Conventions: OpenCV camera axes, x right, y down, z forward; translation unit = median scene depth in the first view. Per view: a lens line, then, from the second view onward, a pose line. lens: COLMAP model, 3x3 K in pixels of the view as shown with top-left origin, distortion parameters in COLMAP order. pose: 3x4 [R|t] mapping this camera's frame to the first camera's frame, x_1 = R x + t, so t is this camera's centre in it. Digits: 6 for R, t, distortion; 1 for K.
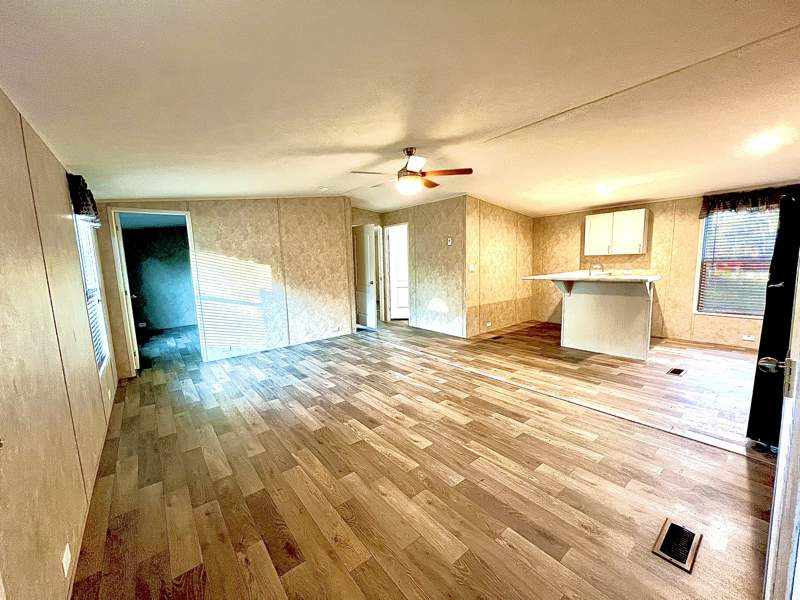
lens RADIAL K [[318.6, 0, 398.6], [0, 318.6, 300.5], [0, 0, 1]] dist [0.000065, -0.000295]
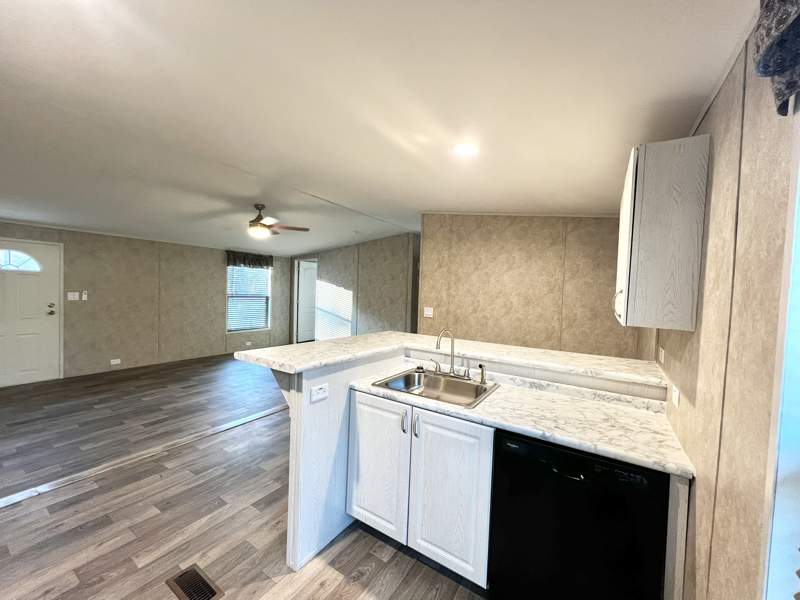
lens RADIAL K [[318.6, 0, 398.6], [0, 318.6, 300.5], [0, 0, 1]] dist [0.000065, -0.000295]
pose [[0.316762, 0.076275, -0.945433, 1.227383], [-0.163533, 0.986227, 0.024776, -0.186146], [0.934301, 0.146761, 0.324873, 0.984596]]
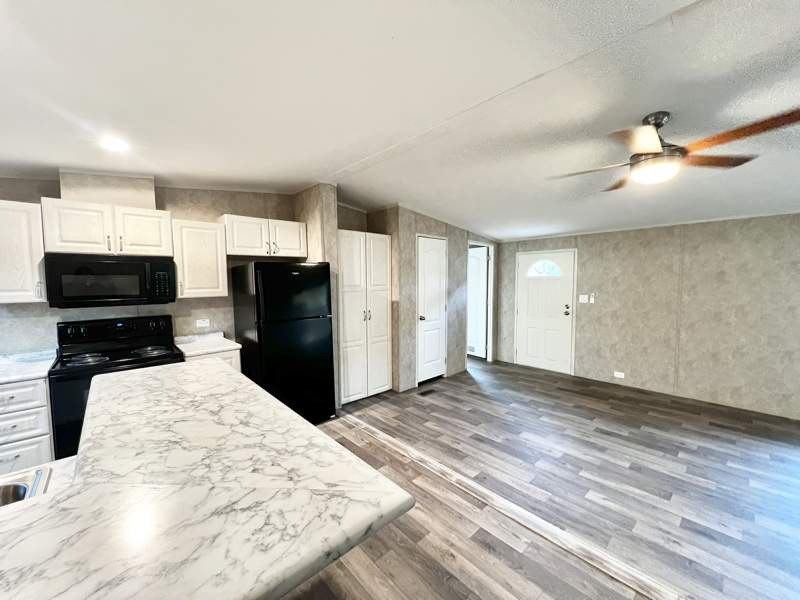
lens RADIAL K [[318.6, 0, 398.6], [0, 318.6, 300.5], [0, 0, 1]] dist [0.000065, -0.000295]
pose [[-0.996871, 0.045175, -0.064872, 0.490885], [0.031989, 0.980961, 0.191550, -0.223695], [0.072290, 0.188875, -0.979337, 1.377544]]
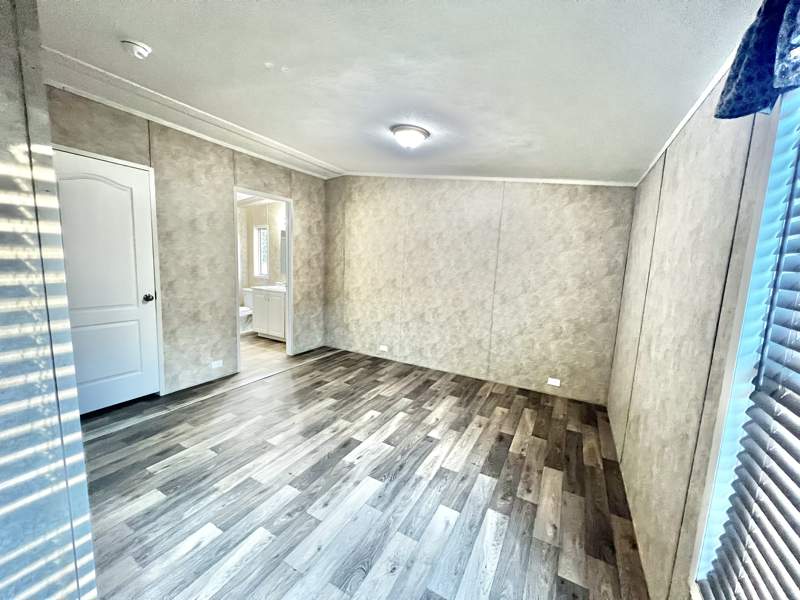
lens RADIAL K [[318.6, 0, 398.6], [0, 318.6, 300.5], [0, 0, 1]] dist [0.000065, -0.000295]
pose [[-0.380528, -0.097791, 0.919584, -0.878240], [0.086310, 0.986297, 0.140601, -0.115544], [-0.920733, 0.132872, -0.366874, 1.099774]]
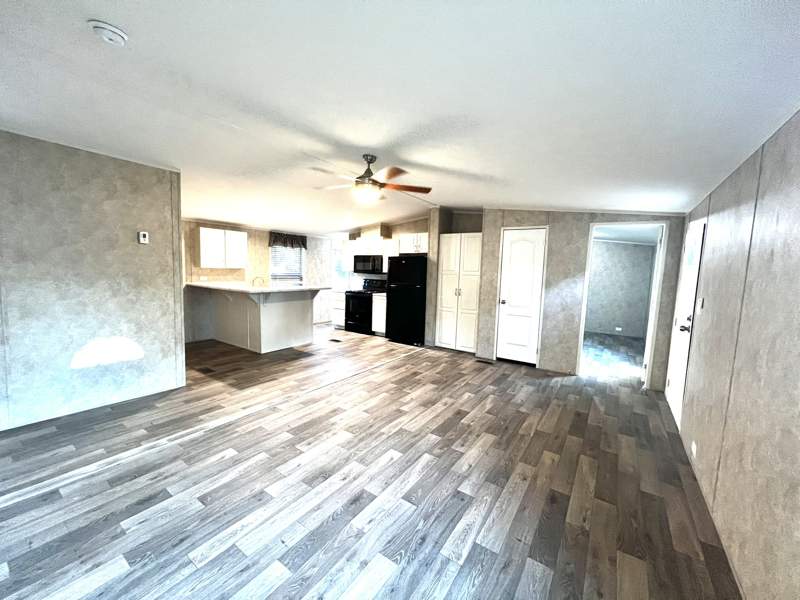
lens RADIAL K [[318.6, 0, 398.6], [0, 318.6, 300.5], [0, 0, 1]] dist [0.000065, -0.000295]
pose [[-0.285345, -0.068424, 0.955979, -0.778895], [0.098326, 0.990096, 0.100214, -0.118338], [-0.953368, 0.122593, -0.275791, 1.041211]]
